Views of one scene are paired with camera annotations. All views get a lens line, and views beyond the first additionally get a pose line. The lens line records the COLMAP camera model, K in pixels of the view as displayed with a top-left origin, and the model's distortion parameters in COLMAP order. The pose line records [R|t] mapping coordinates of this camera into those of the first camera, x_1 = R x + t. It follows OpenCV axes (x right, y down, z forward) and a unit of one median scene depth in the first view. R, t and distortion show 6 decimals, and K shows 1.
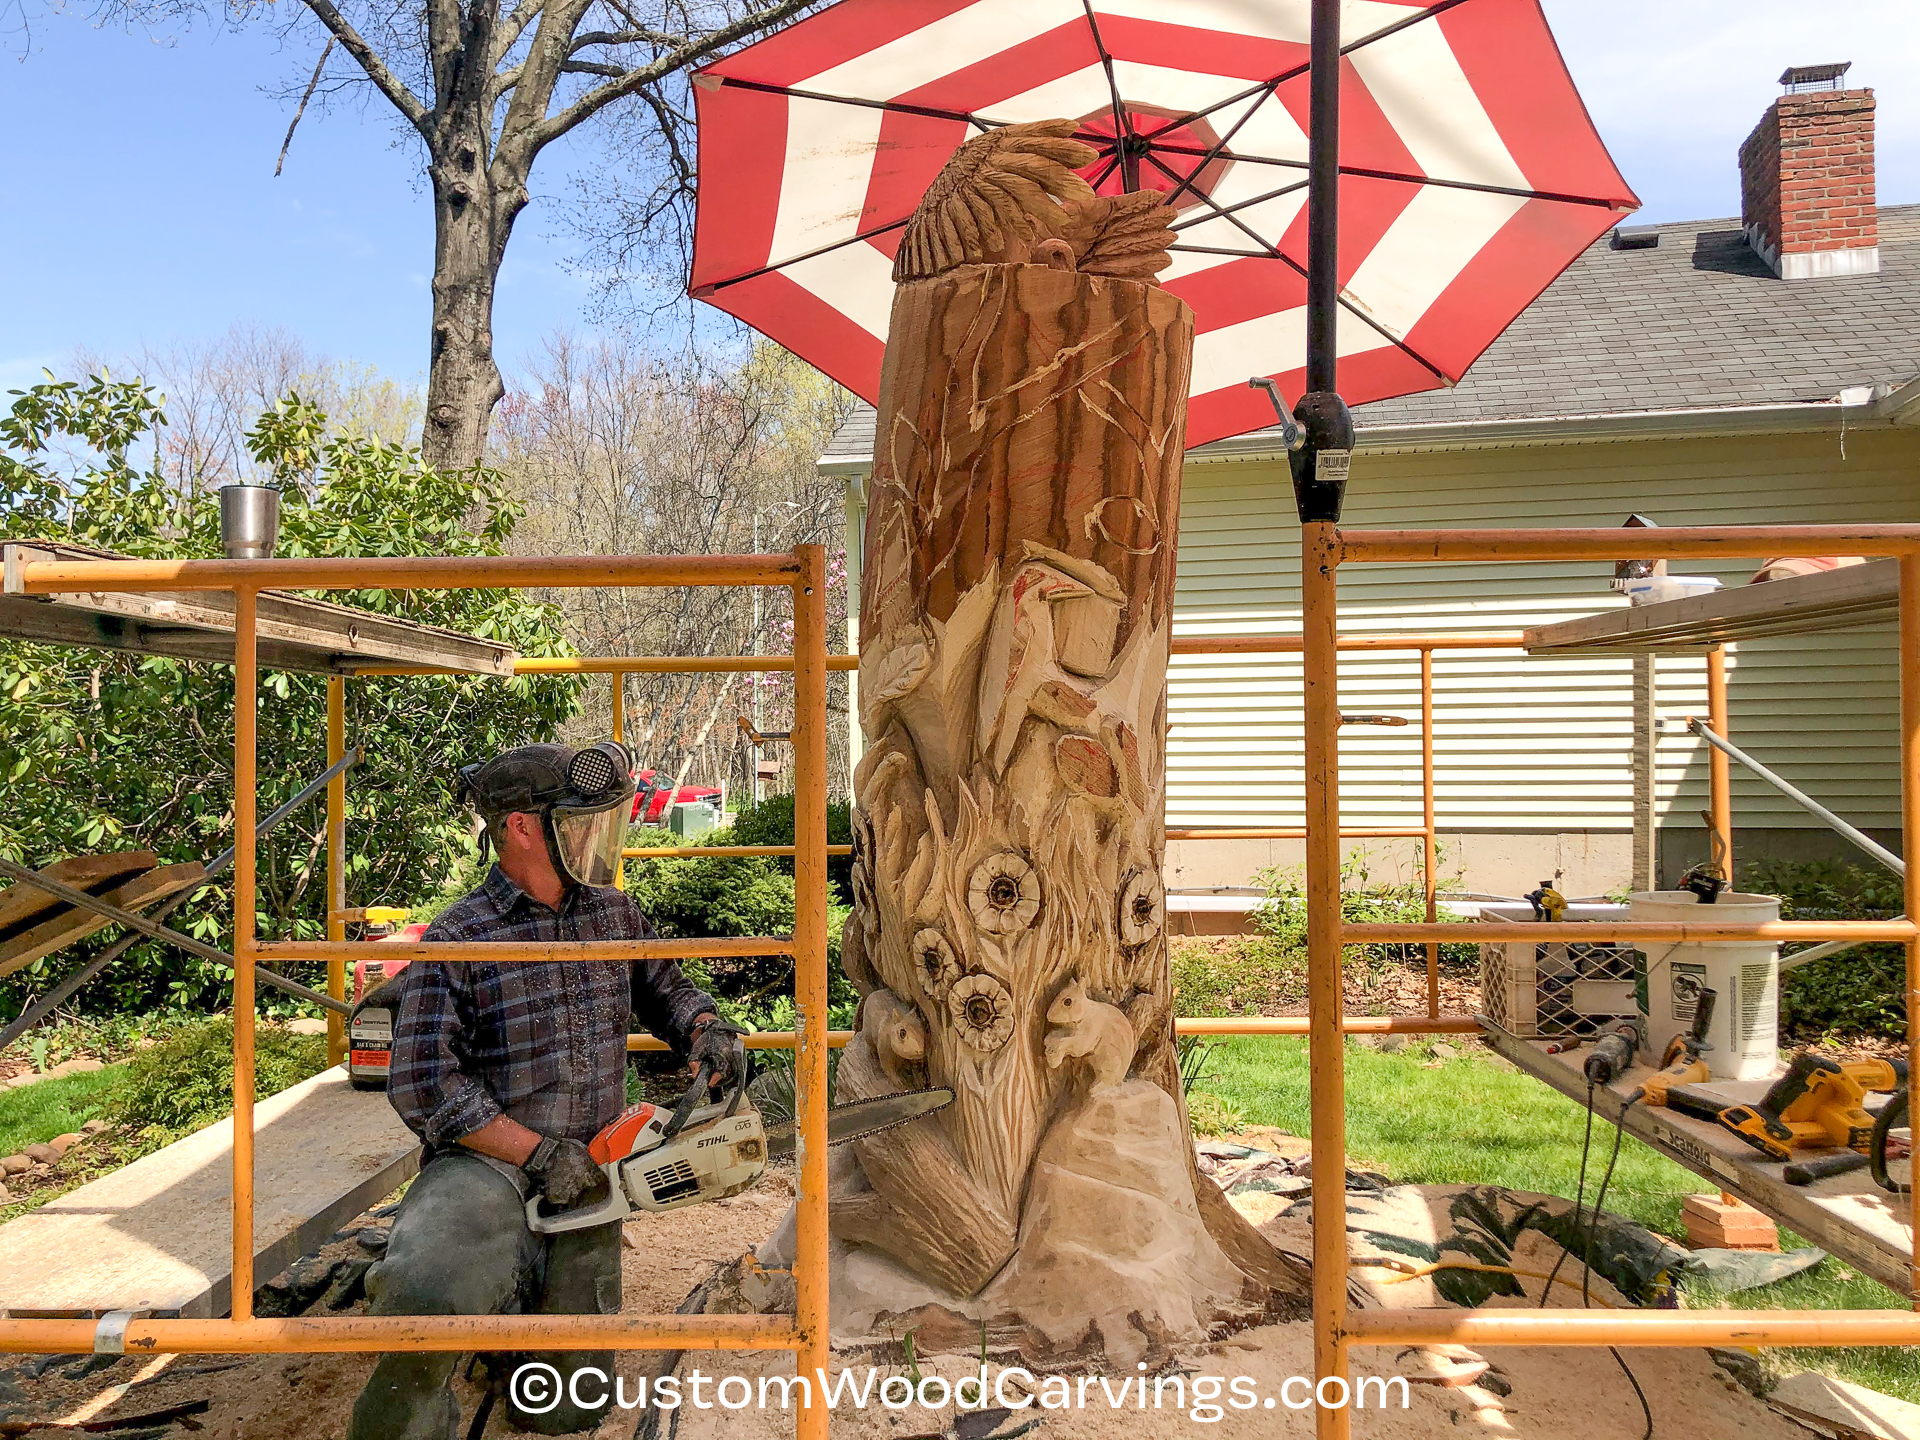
lens RADIAL K [[1565.7, 0, 959.6], [0, 1565.7, 690.2], [0, 0, 1]] dist [0.251434, -0.000611]
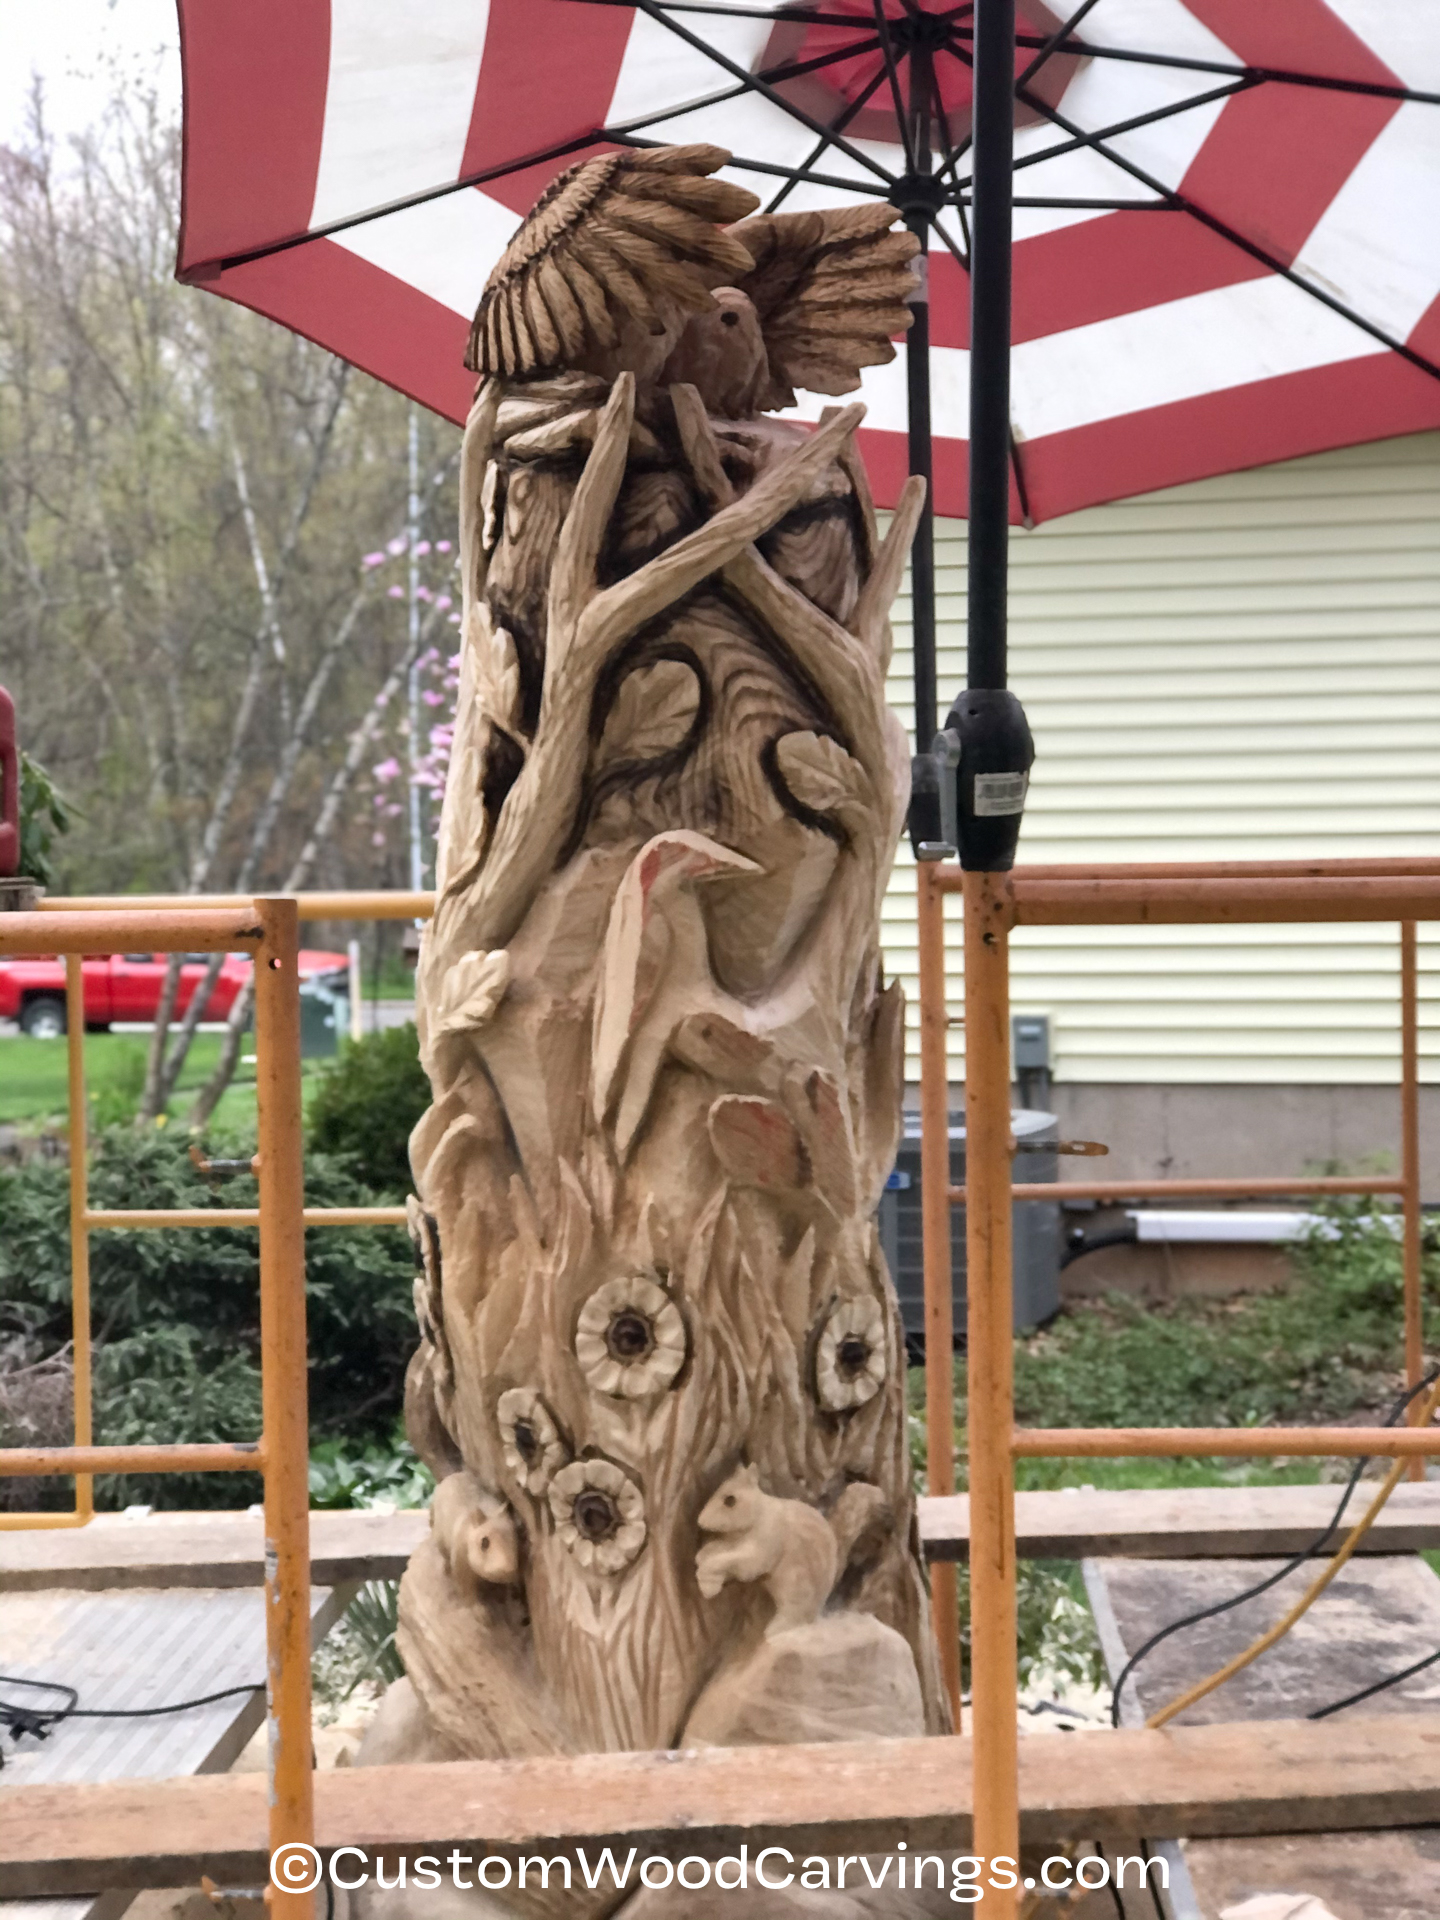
lens RADIAL K [[3186.2, 0, 720.0], [0, 3186.2, 960.0], [0, 0, 1]] dist [0.007172, 3.572678]
pose [[0.999058, -0.000451, -0.043401, 0.120758], [0.003575, 0.997403, 0.071935, -0.119473], [0.043256, -0.072022, 0.996465, -0.297847]]
